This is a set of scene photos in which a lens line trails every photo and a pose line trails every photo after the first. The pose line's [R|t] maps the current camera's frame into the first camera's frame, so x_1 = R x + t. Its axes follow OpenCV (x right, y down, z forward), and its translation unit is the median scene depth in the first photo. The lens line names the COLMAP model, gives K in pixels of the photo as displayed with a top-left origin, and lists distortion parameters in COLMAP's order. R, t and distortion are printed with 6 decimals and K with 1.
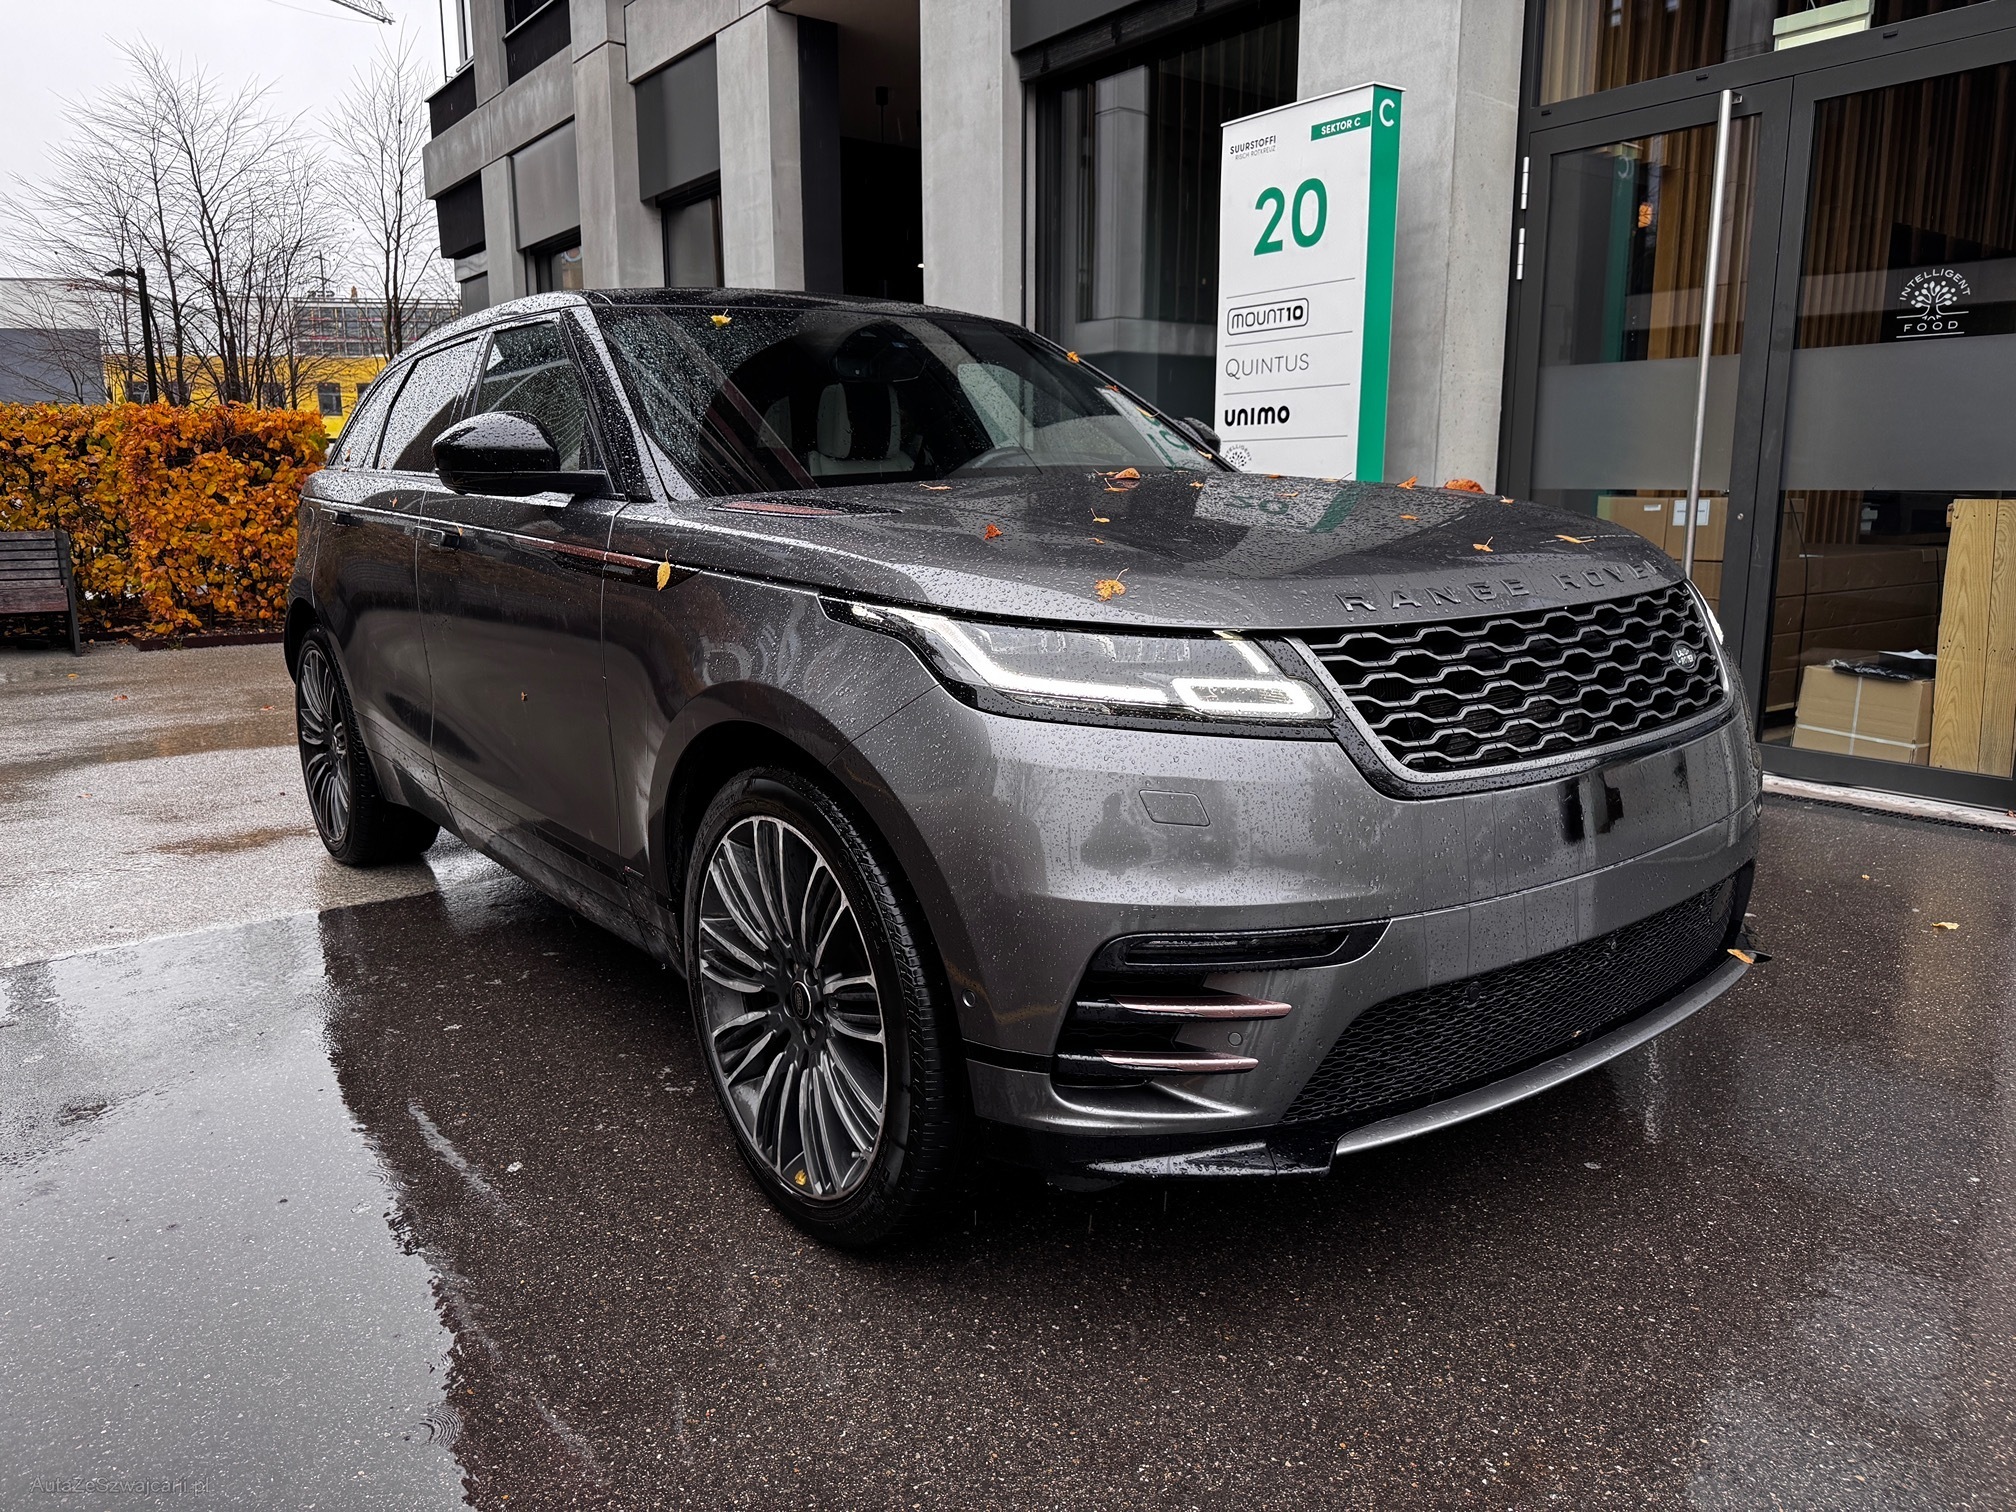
lens RADIAL K [[1416.9, 0, 998.0], [0, 1416.9, 744.9], [0, 0, 1]] dist [0.010011, -0.020116]
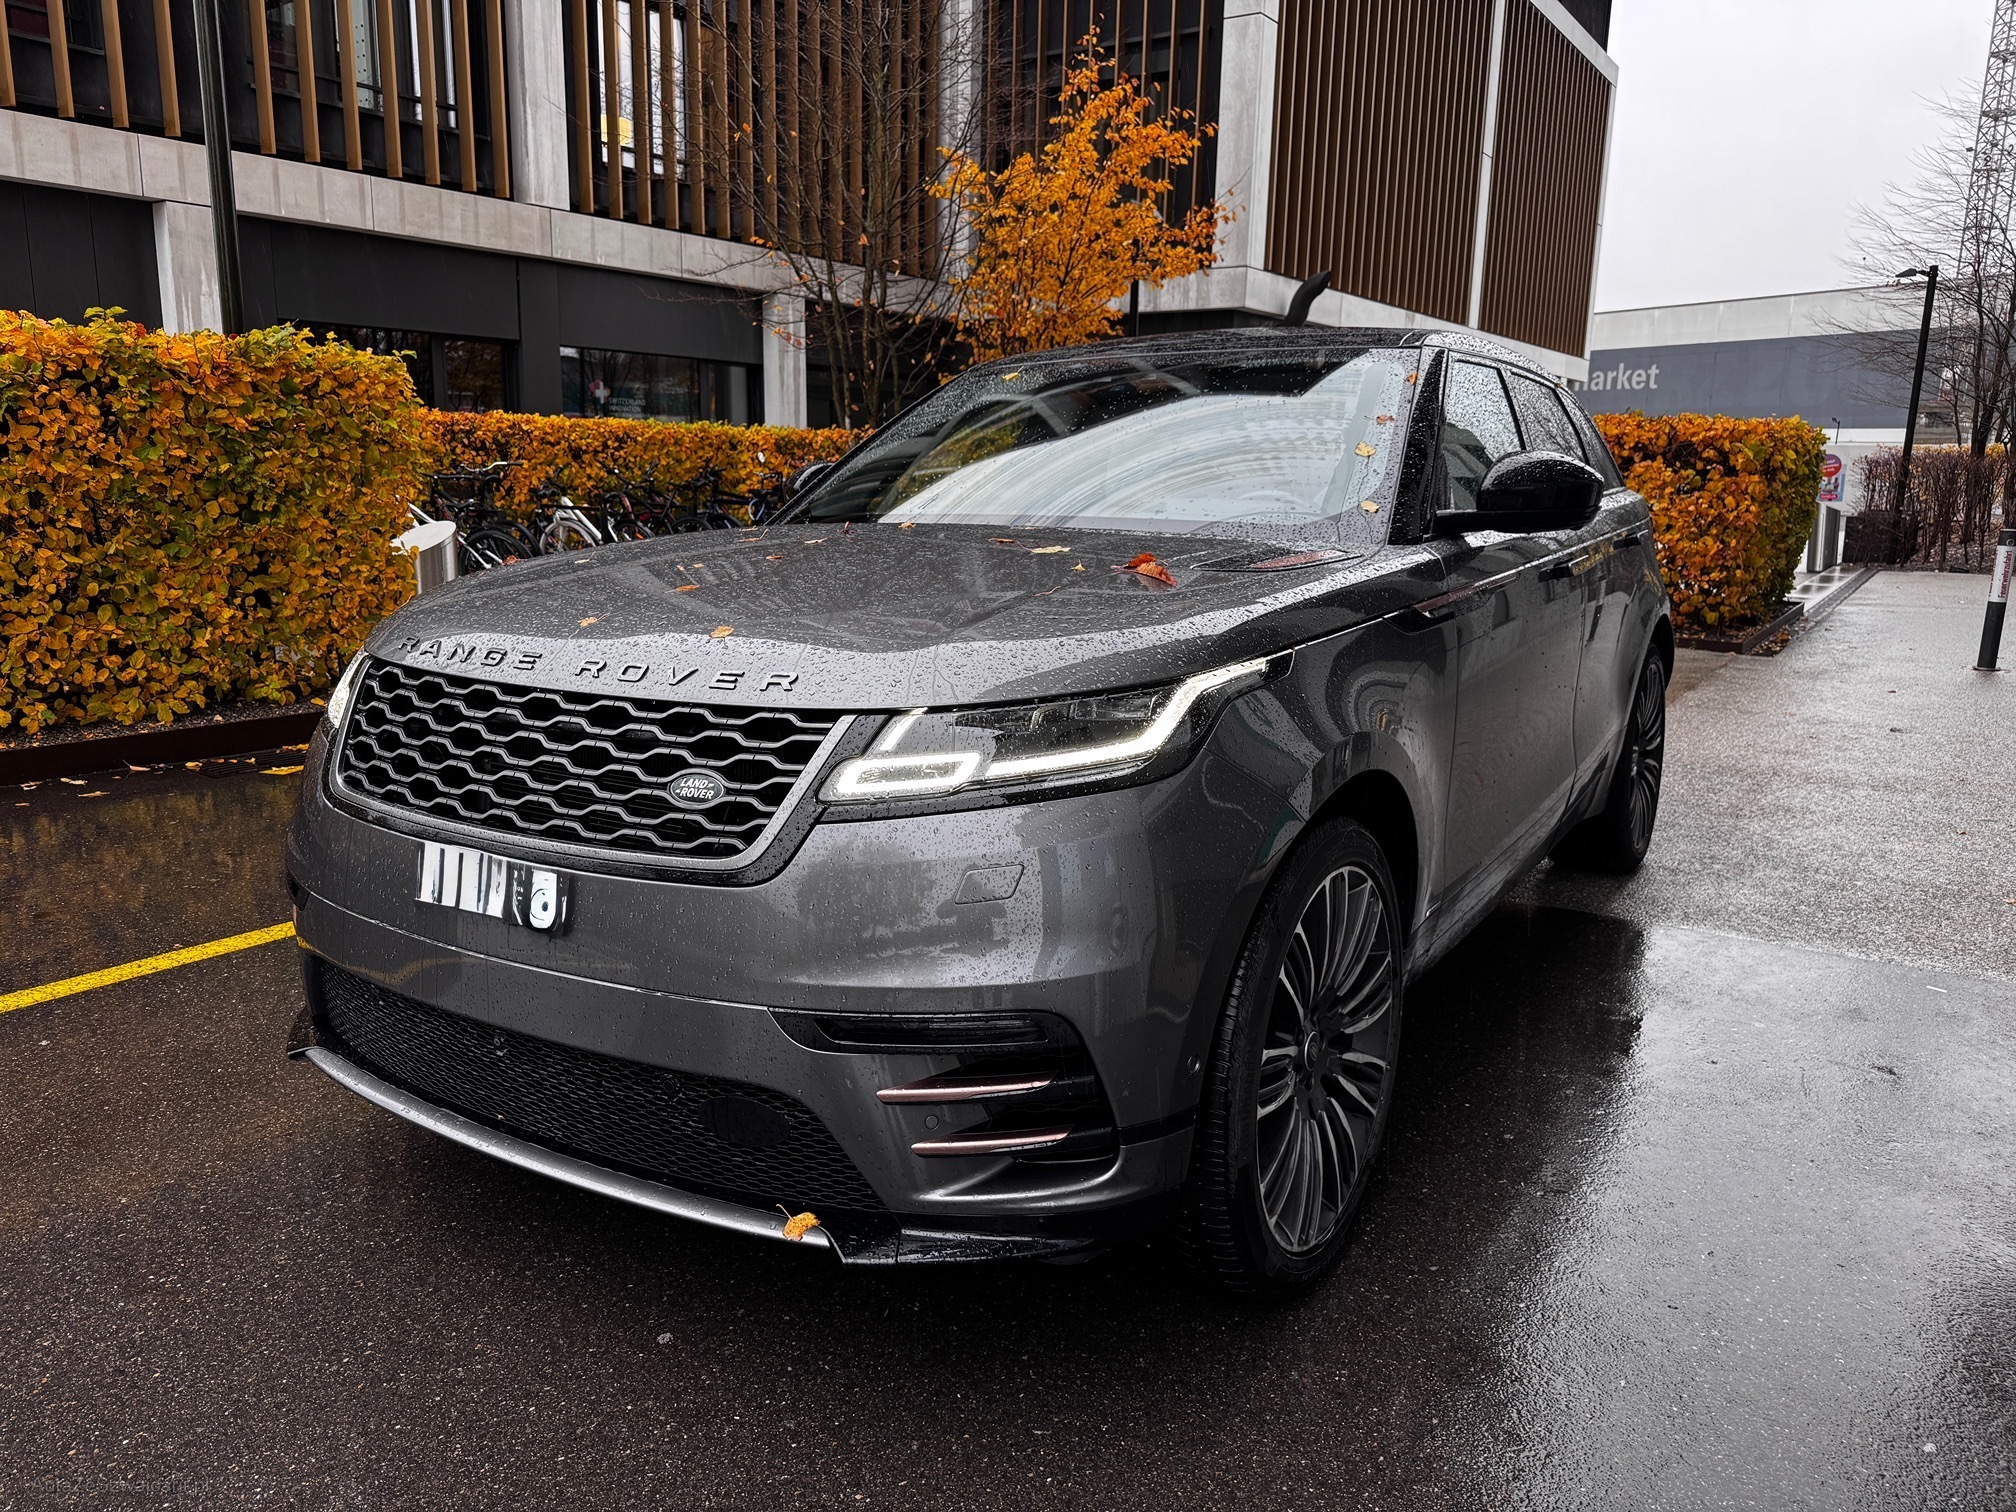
lens RADIAL K [[1416.9, 0, 1013.8], [0, 1416.9, 757.5], [0, 0, 1]] dist [0.010011, -0.020116]
pose [[0.358706, 0.194582, -0.912945, 0.280994], [-0.182952, 0.973718, 0.135651, -0.048508], [0.915346, 0.118366, 0.384878, 0.189163]]
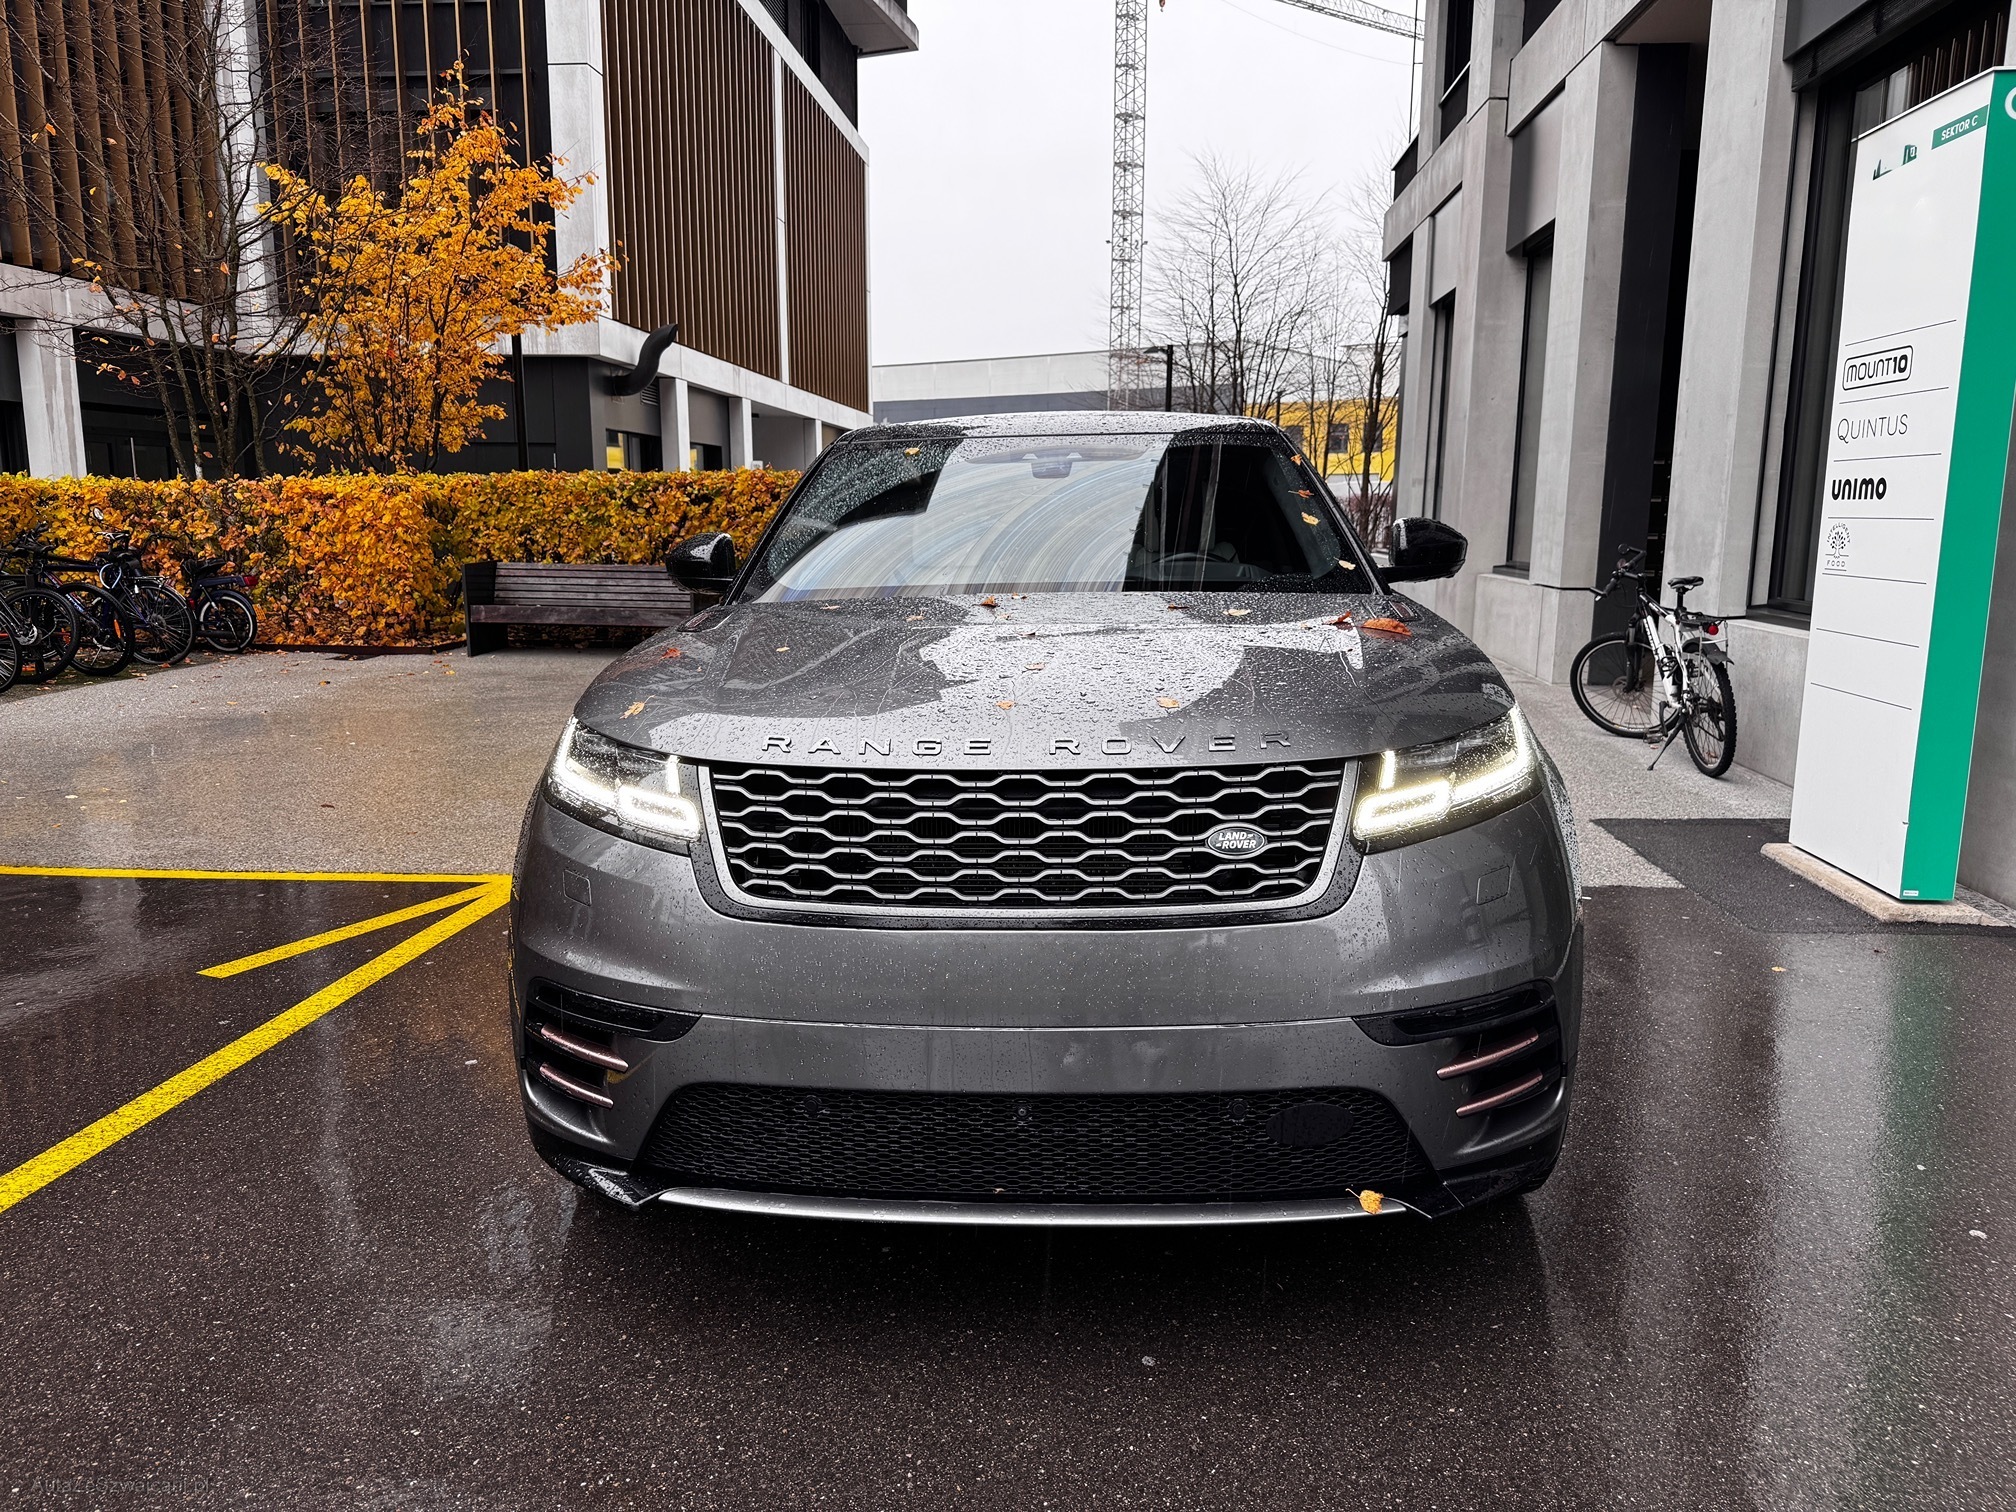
lens RADIAL K [[1416.9, 0, 1010.5], [0, 1416.9, 759.2], [0, 0, 1]] dist [0.010011, -0.020116]
pose [[0.761339, 0.112613, -0.638500, 0.205564], [-0.120287, 0.992237, 0.031574, -0.026688], [0.637099, 0.052764, 0.768974, 0.042050]]
